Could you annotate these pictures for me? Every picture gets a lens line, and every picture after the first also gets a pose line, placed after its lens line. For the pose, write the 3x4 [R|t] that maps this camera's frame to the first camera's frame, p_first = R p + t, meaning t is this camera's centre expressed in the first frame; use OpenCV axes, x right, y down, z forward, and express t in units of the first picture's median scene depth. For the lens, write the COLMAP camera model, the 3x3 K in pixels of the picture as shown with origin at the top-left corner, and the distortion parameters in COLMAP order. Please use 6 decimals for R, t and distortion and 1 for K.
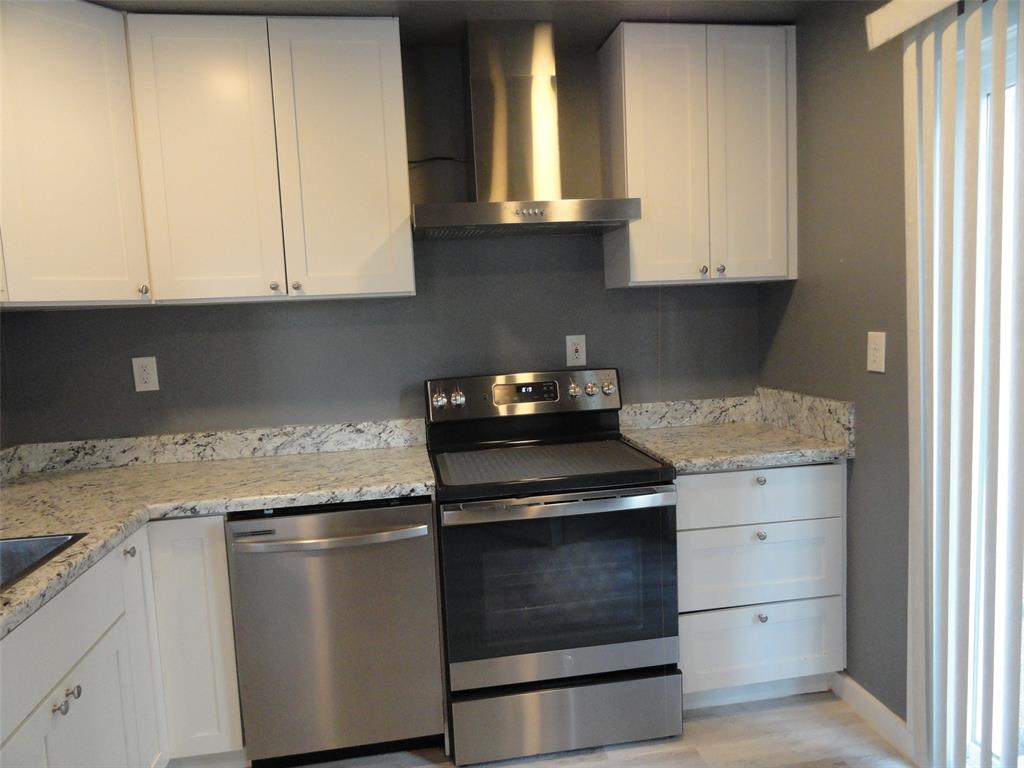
lens RADIAL K [[735.3, 0, 510.0], [0, 735.3, 382.9], [0, 0, 1]] dist [0.010981, 0.010235]
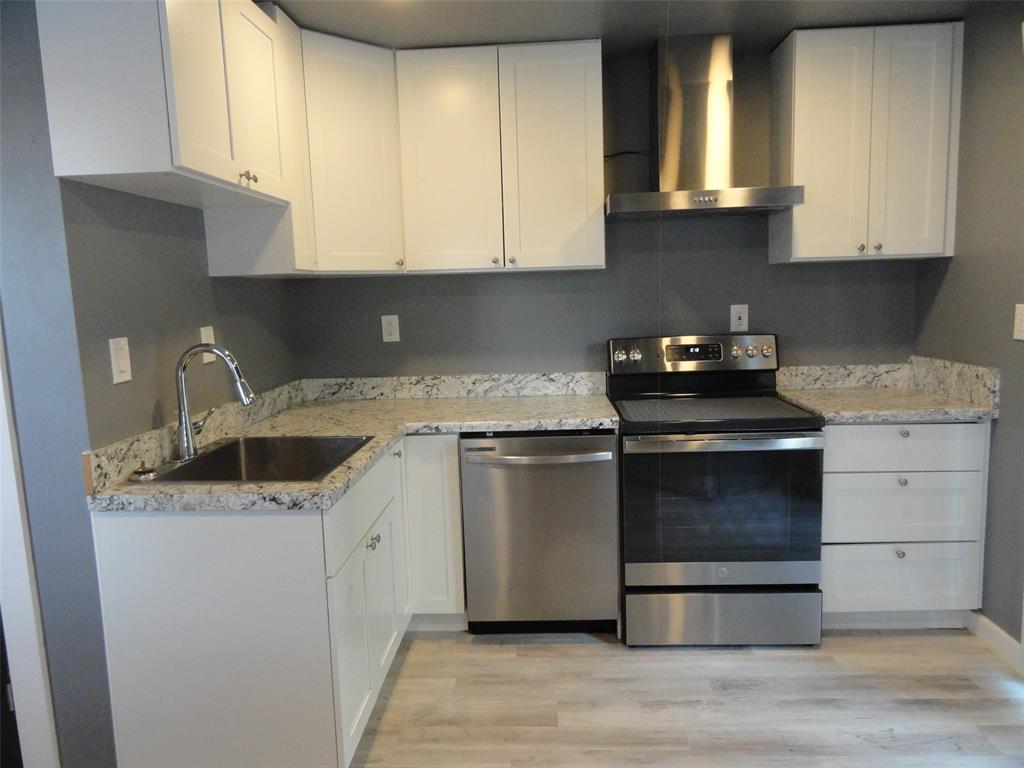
lens RADIAL K [[735.3, 0, 513.8], [0, 735.3, 383.5], [0, 0, 1]] dist [0.010981, 0.010235]
pose [[0.980194, 0.038528, -0.194256, -0.031924], [-0.031910, 0.998802, 0.037087, 0.030782], [0.195453, -0.030154, 0.980249, -0.228582]]
